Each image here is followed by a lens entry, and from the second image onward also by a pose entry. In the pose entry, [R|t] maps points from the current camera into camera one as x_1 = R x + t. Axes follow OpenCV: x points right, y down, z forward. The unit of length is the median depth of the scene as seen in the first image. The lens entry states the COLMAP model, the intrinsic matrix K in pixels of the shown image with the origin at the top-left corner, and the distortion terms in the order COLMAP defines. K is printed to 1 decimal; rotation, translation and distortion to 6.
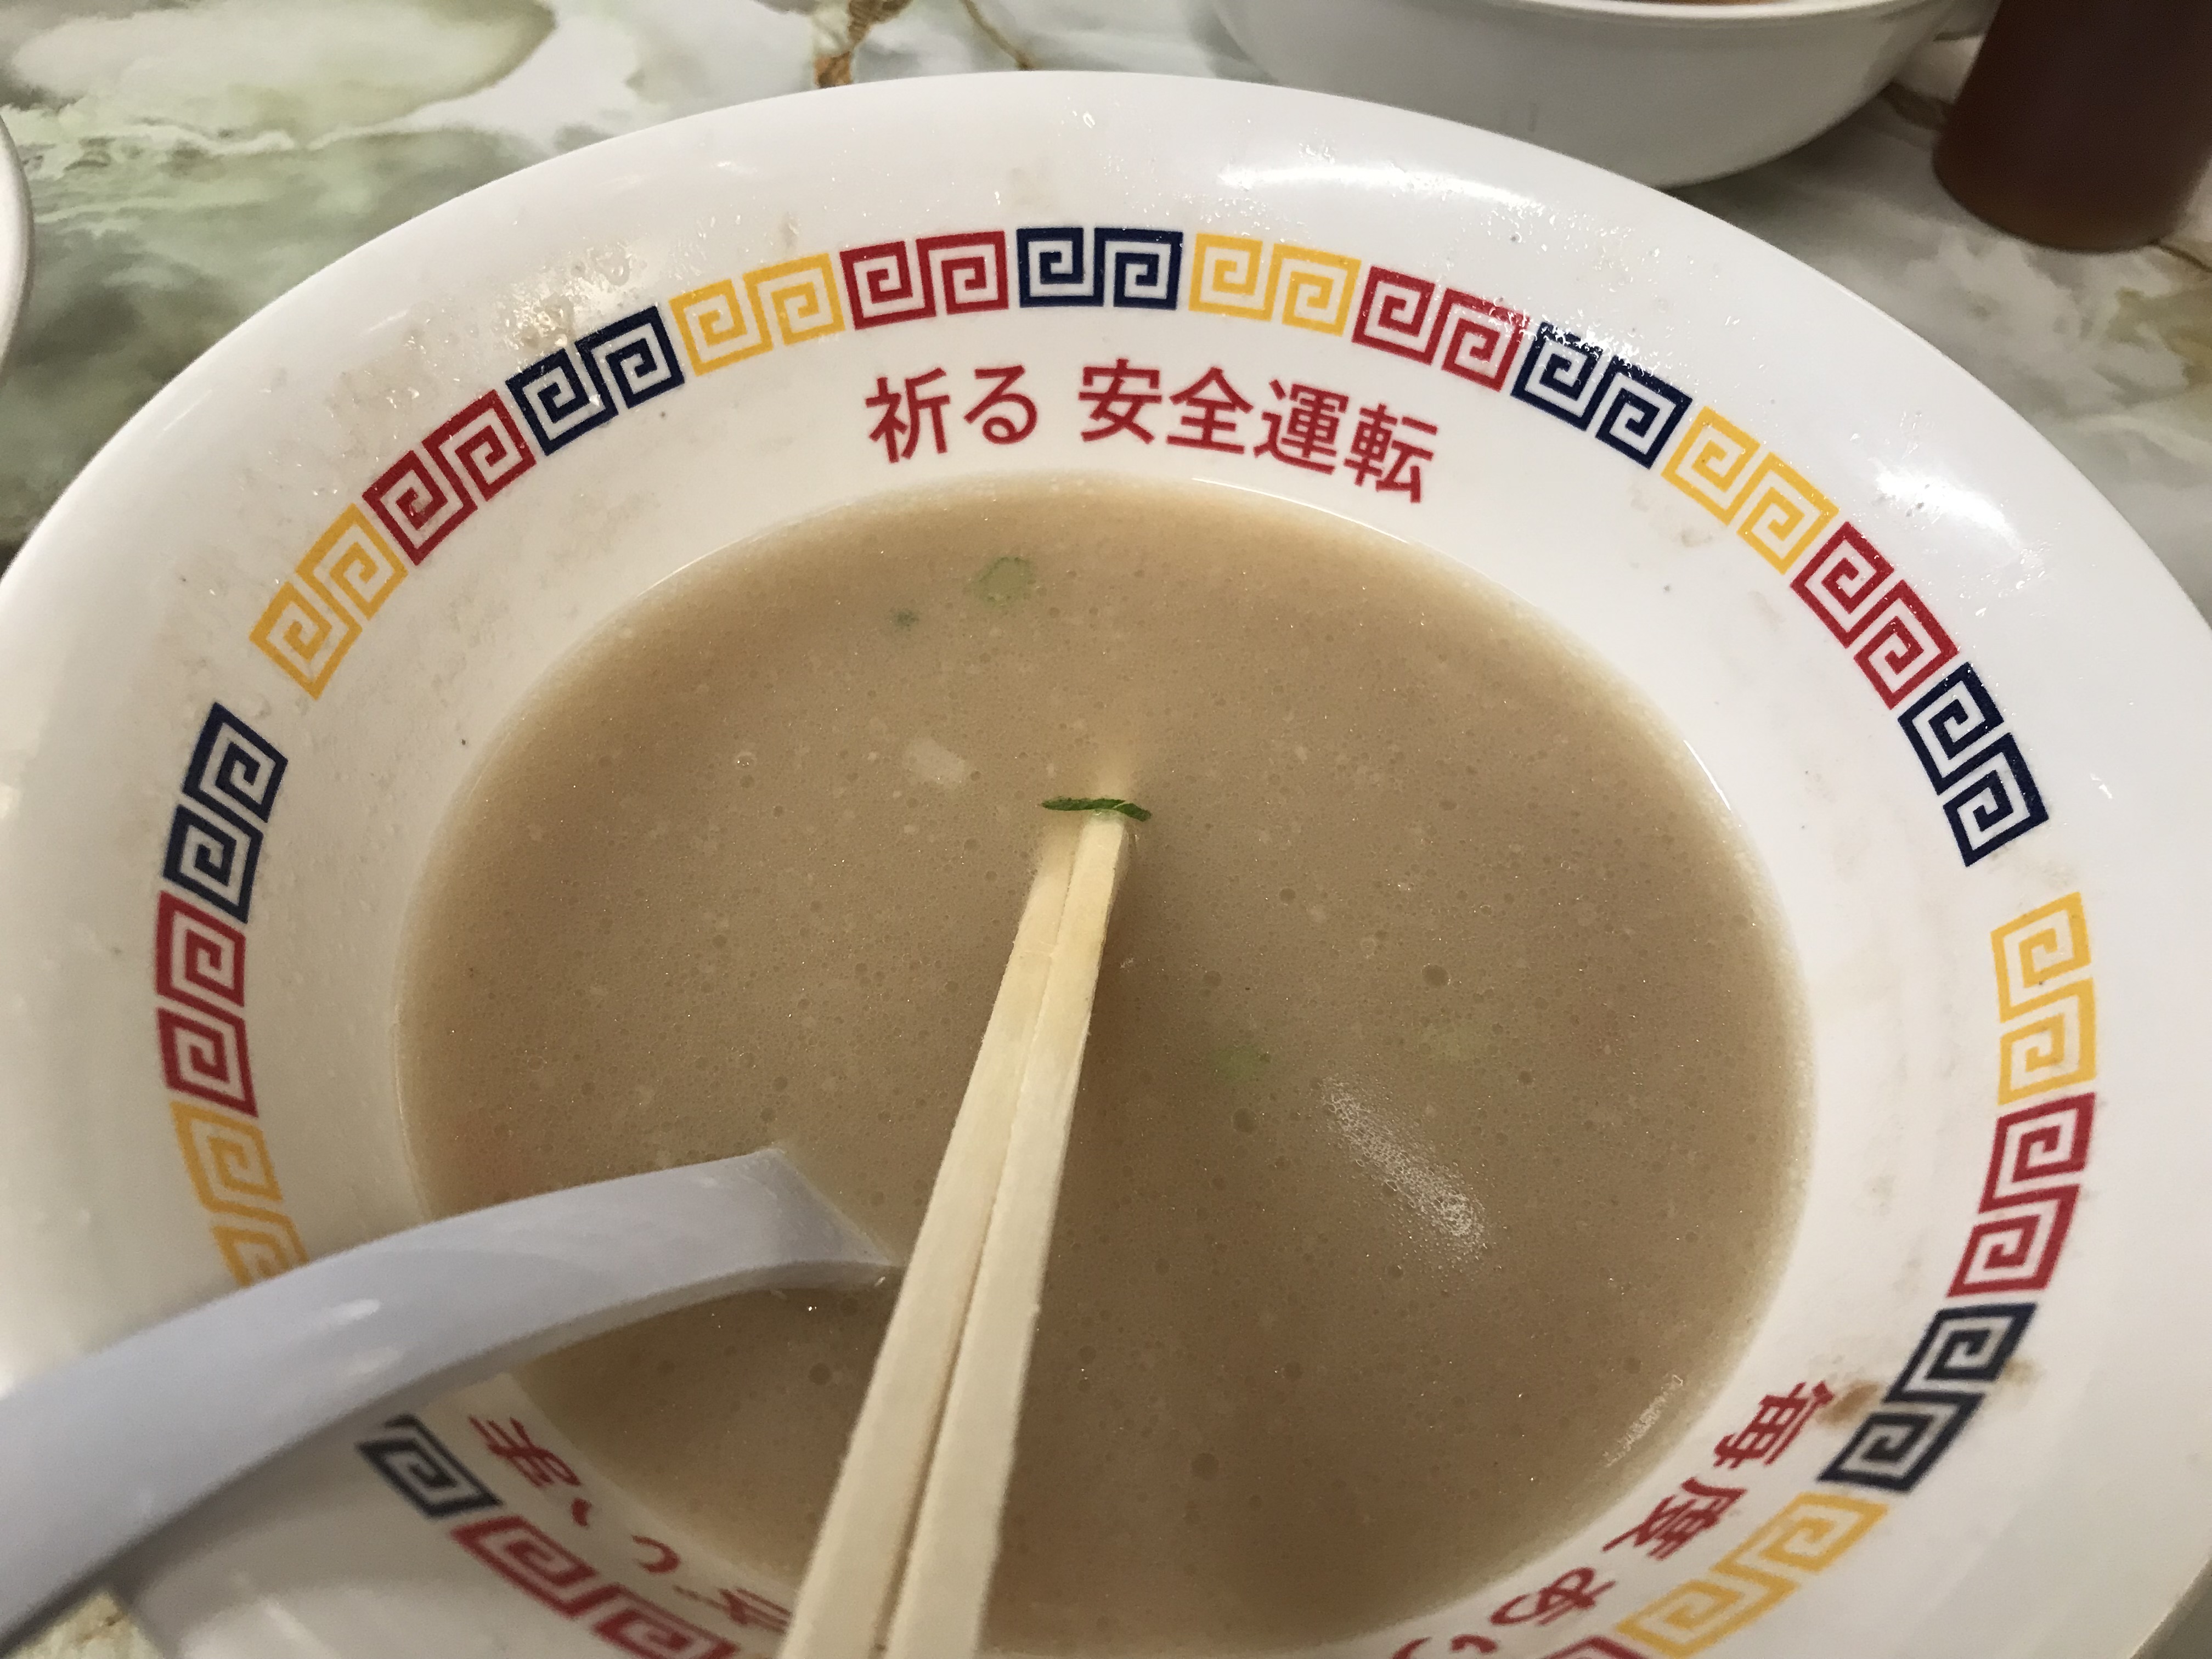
lens RADIAL K [[1984.0, 0, 1080.5], [0, 1984.0, 828.0], [0, 0, 1]] dist [0.173593, -0.735310]
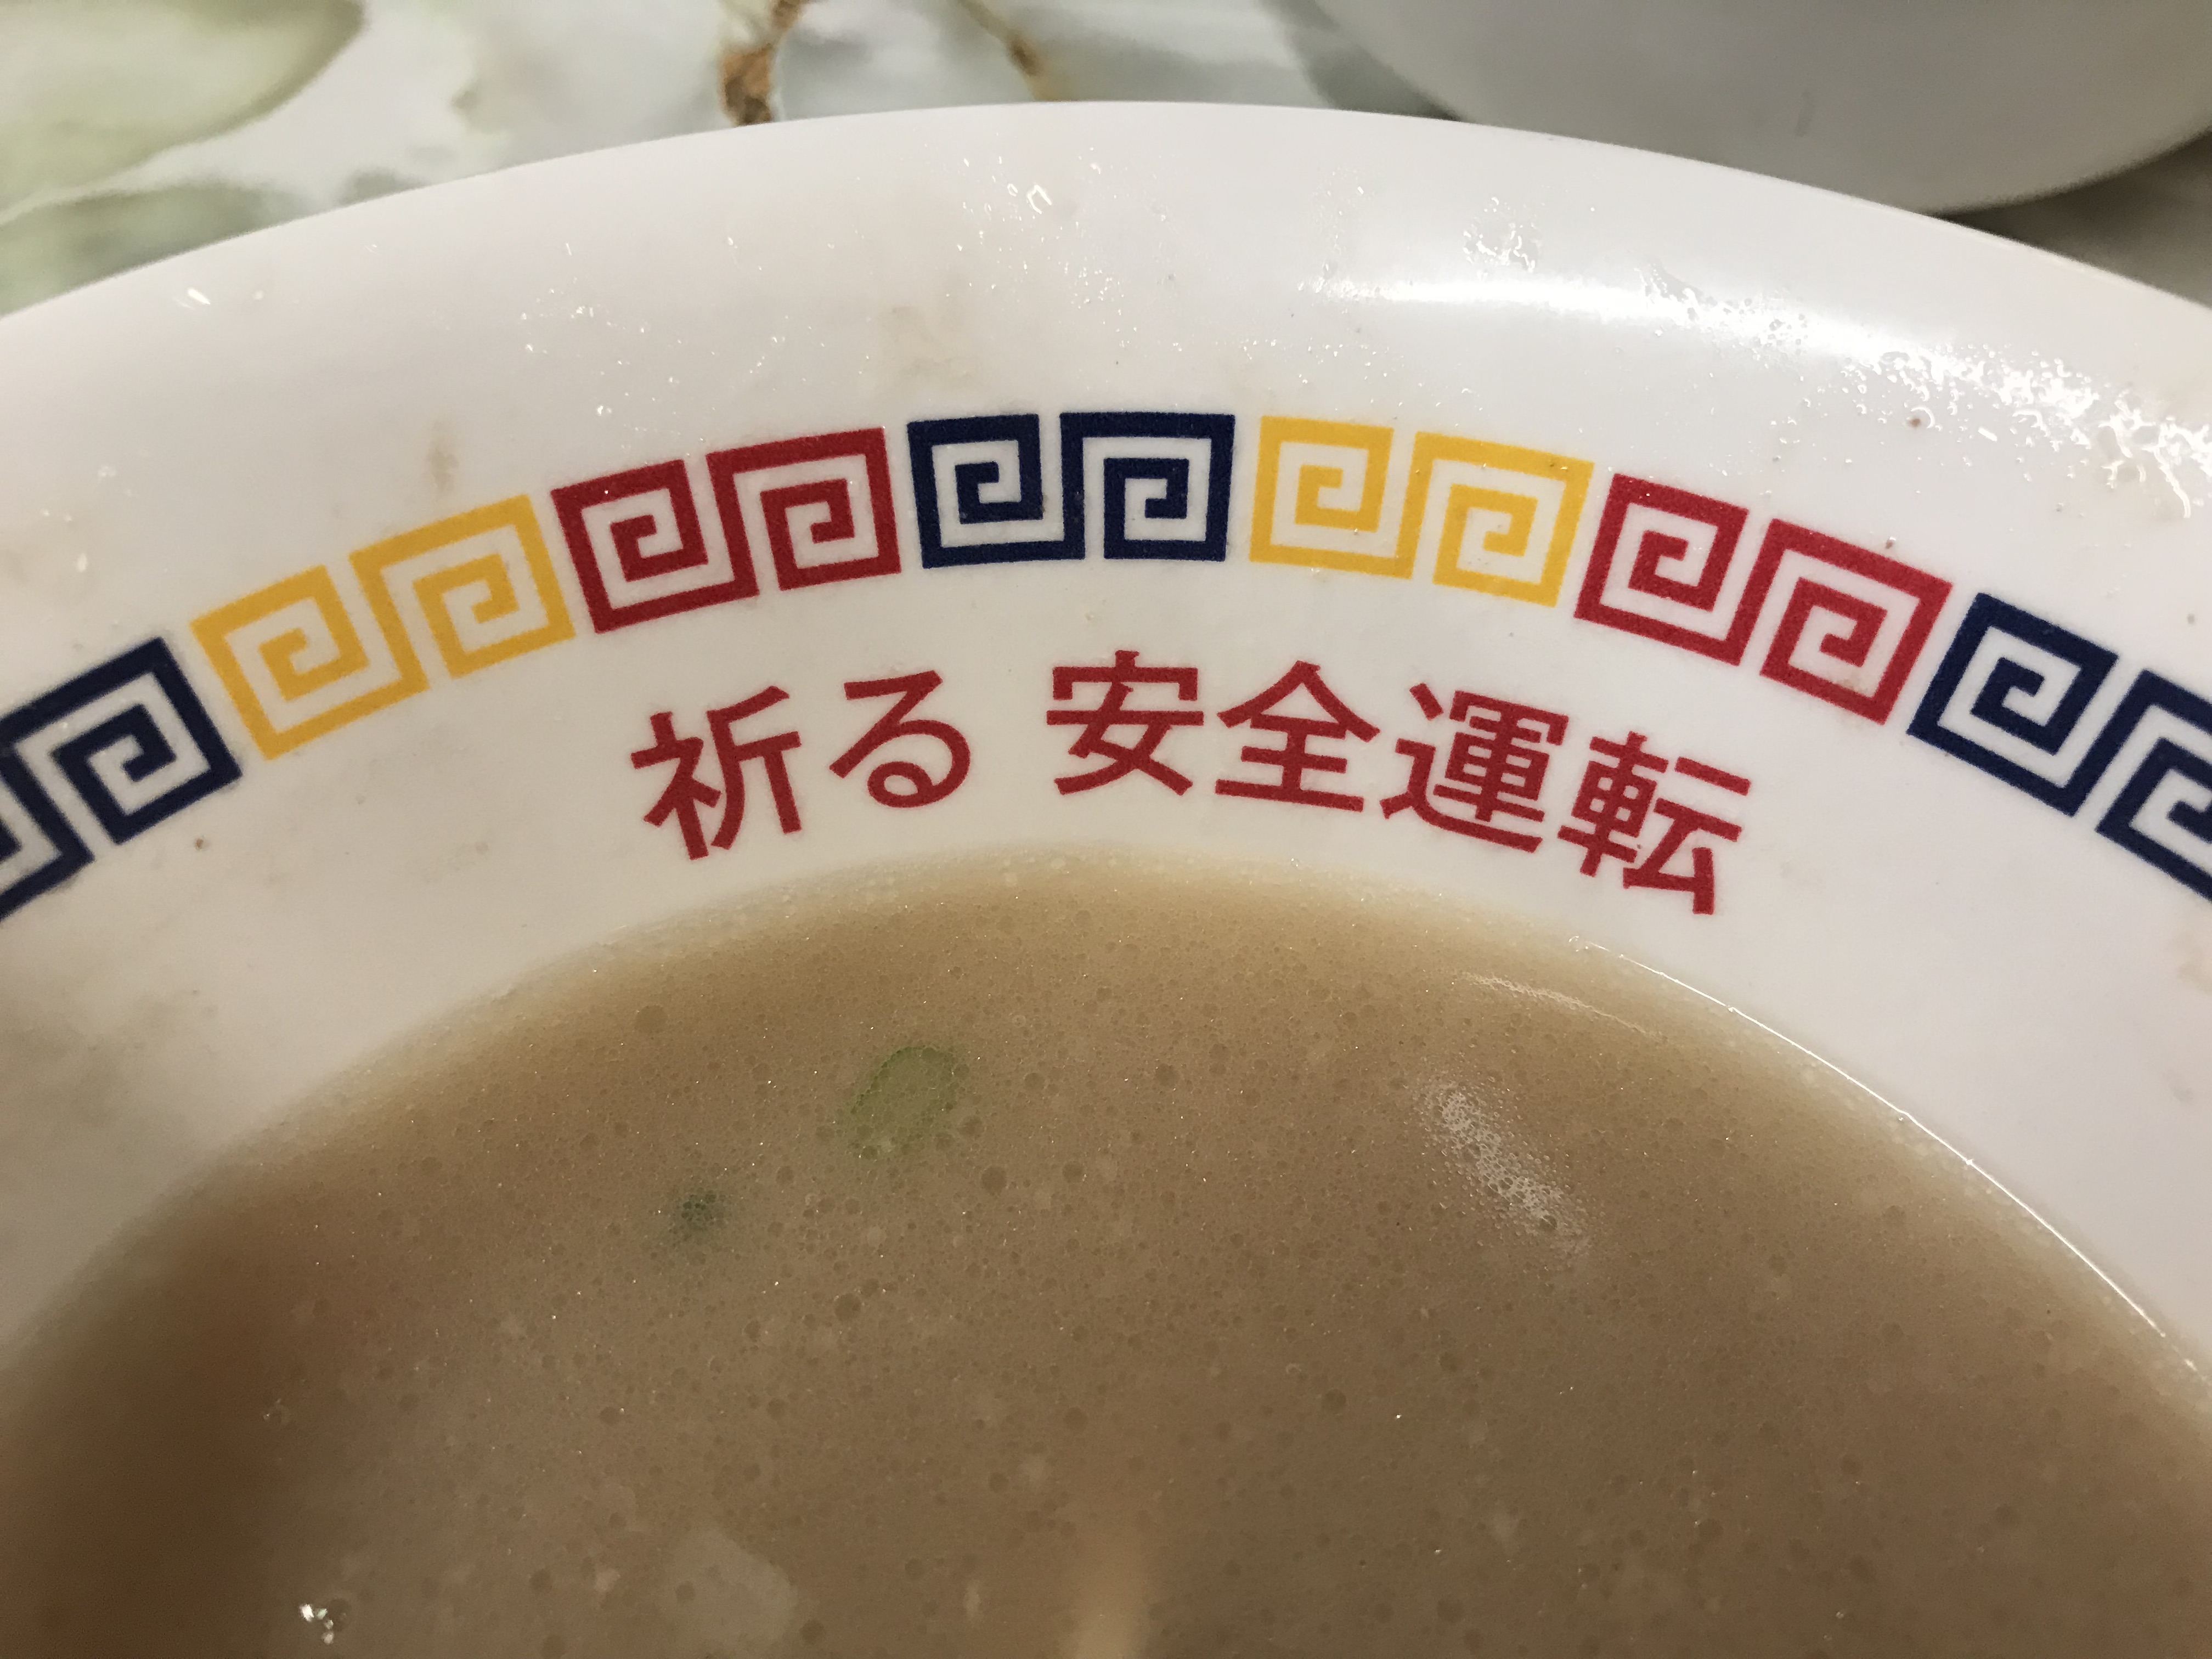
lens RADIAL K [[1984.0, 0, 1080.5], [0, 1984.0, 828.0], [0, 0, 1]] dist [0.173593, -0.735310]
pose [[0.998116, -0.023246, -0.056778, 0.038266], [0.024564, 0.999442, 0.022638, -0.203784], [0.056220, -0.023990, 0.998130, 0.485360]]
